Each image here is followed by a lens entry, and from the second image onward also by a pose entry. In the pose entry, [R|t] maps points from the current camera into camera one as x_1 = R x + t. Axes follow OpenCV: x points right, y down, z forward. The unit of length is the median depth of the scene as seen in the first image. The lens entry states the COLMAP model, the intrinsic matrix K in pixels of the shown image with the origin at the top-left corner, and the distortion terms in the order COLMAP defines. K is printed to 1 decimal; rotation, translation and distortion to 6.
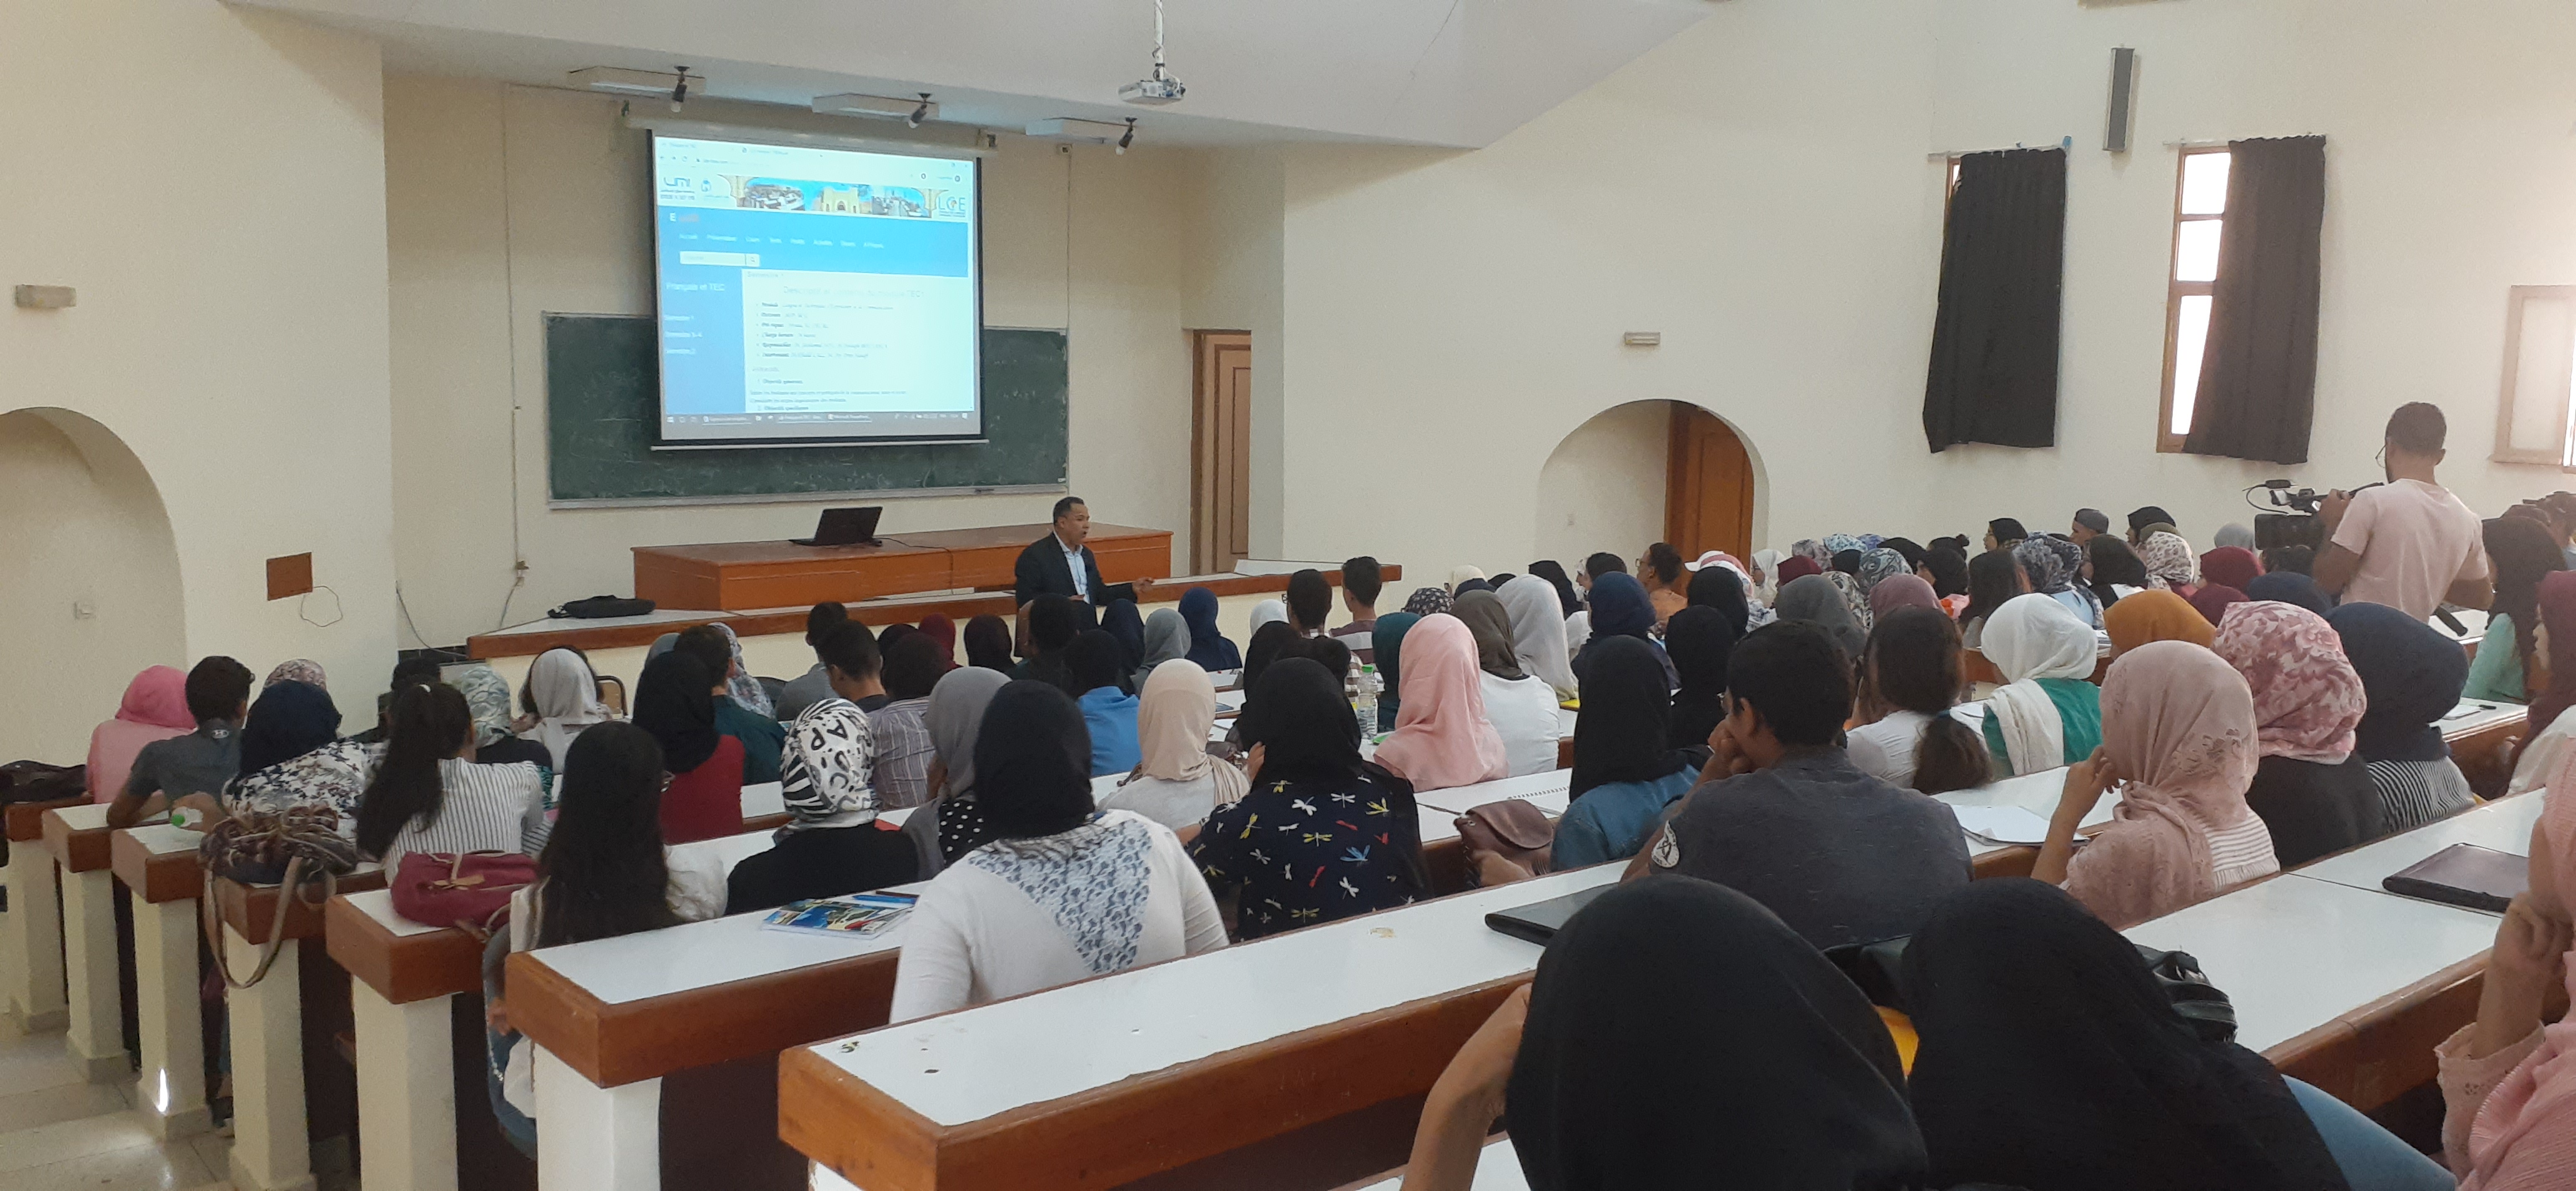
lens RADIAL K [[2017.7, 0, 1287.1], [0, 2017.7, 583.1], [0, 0, 1]] dist [0.078303, -0.018200]
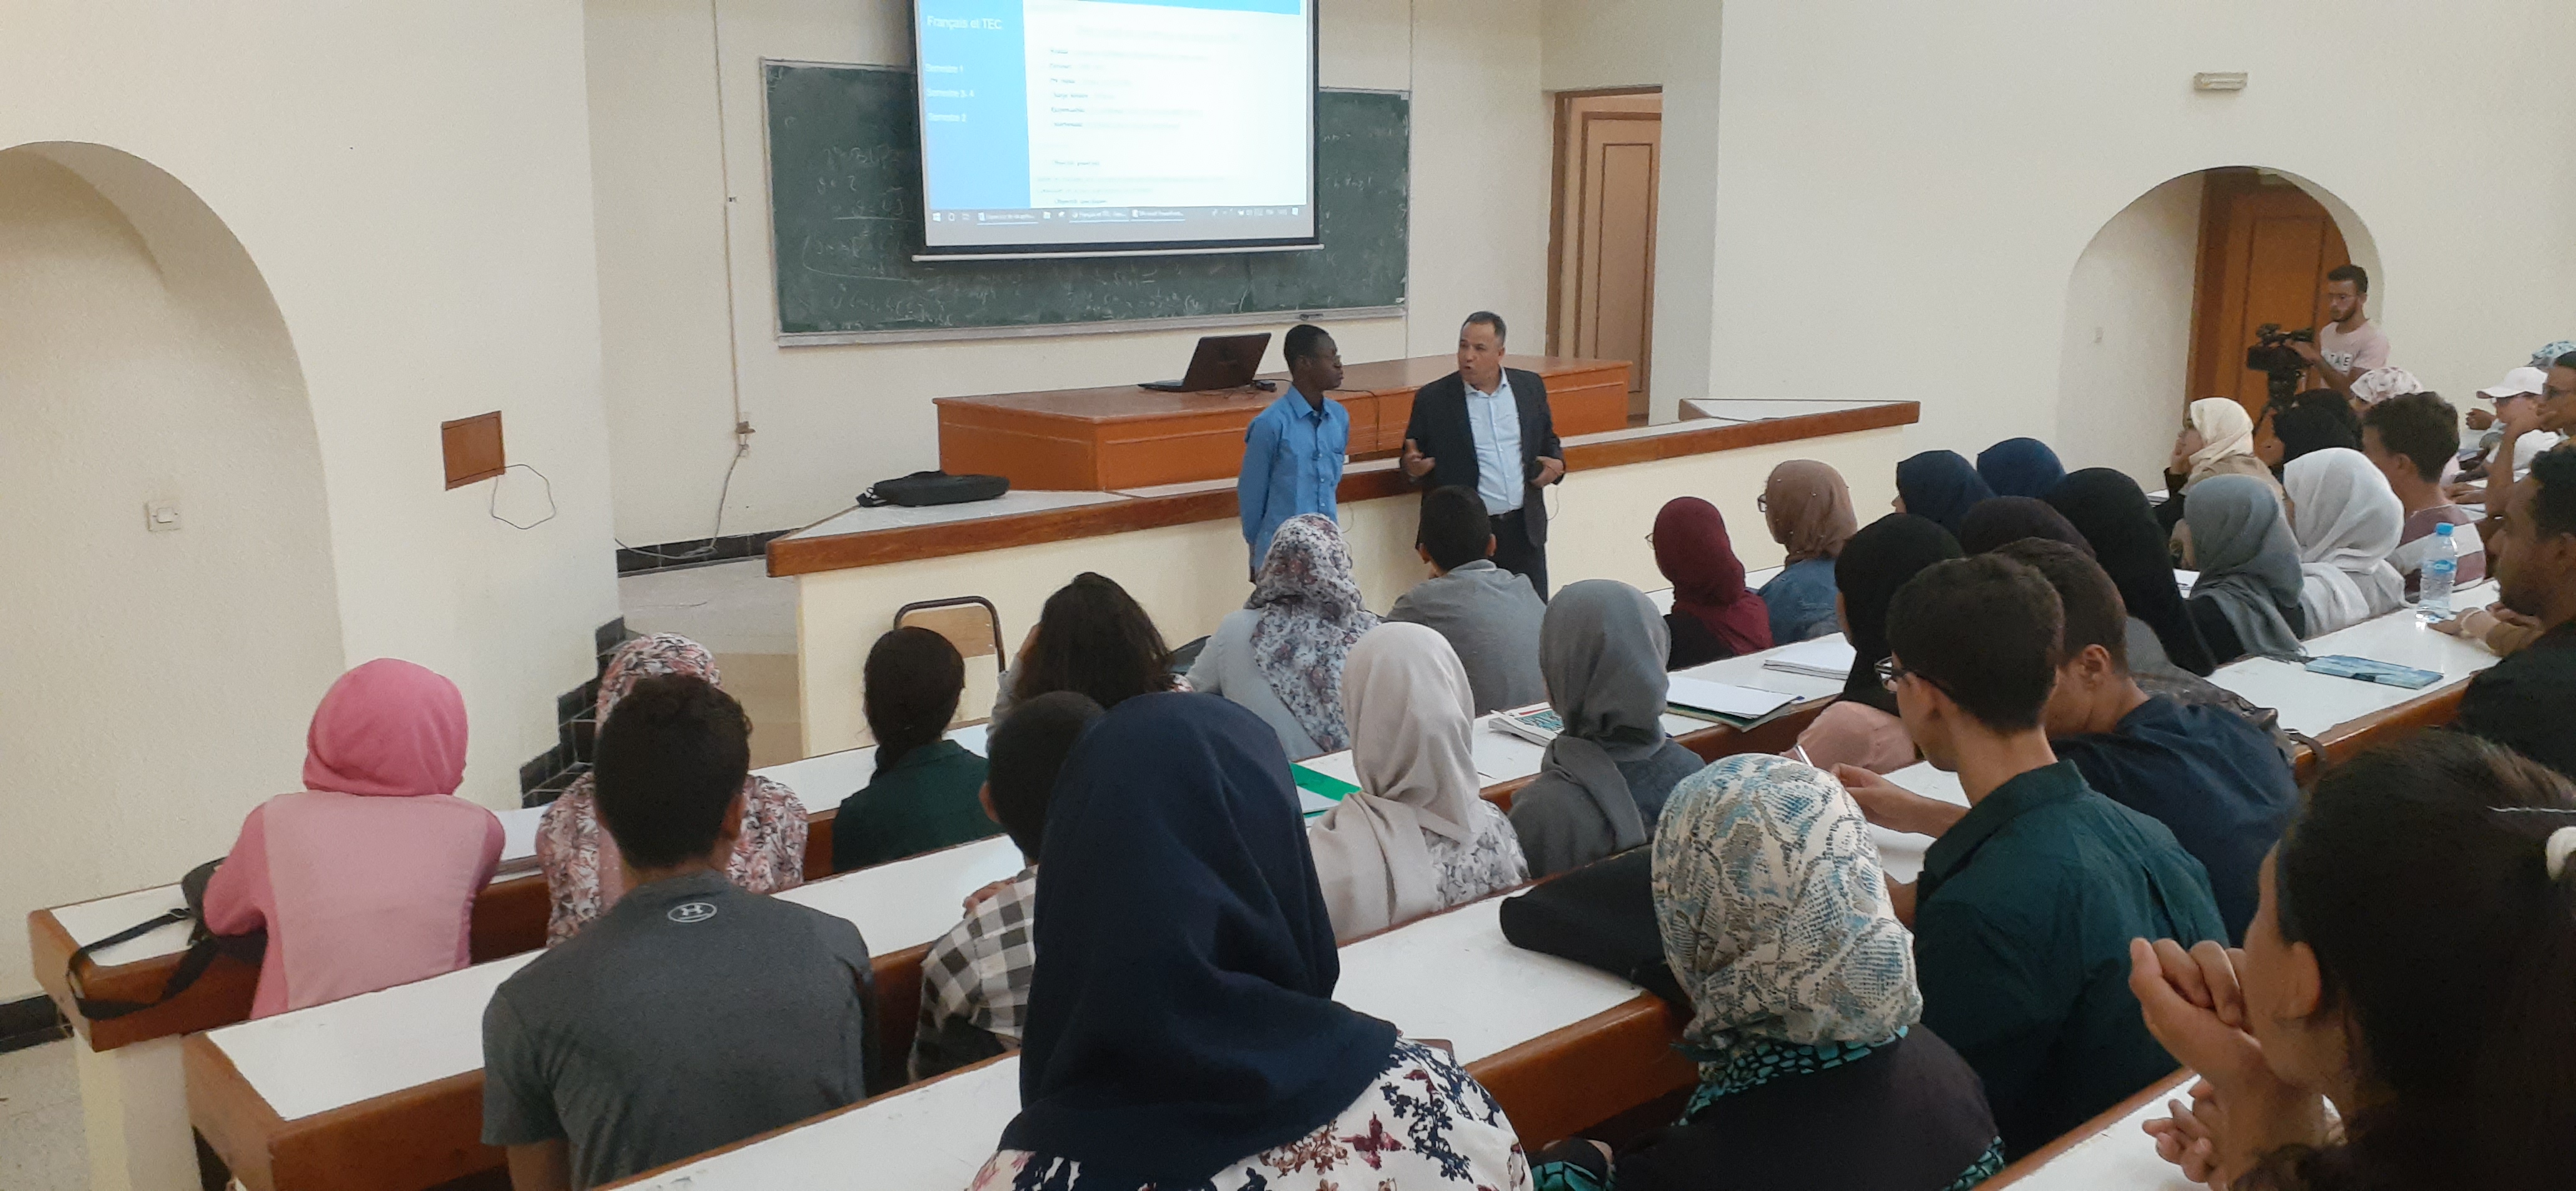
lens RADIAL K [[2017.7, 0, 1296.2], [0, 2017.7, 605.1], [0, 0, 1]] dist [0.078303, -0.018200]
pose [[0.999800, -0.019973, 0.001311, -0.183558], [0.019791, 0.996233, 0.084429, -0.003050], [-0.002992, -0.084387, 0.996429, 0.288708]]
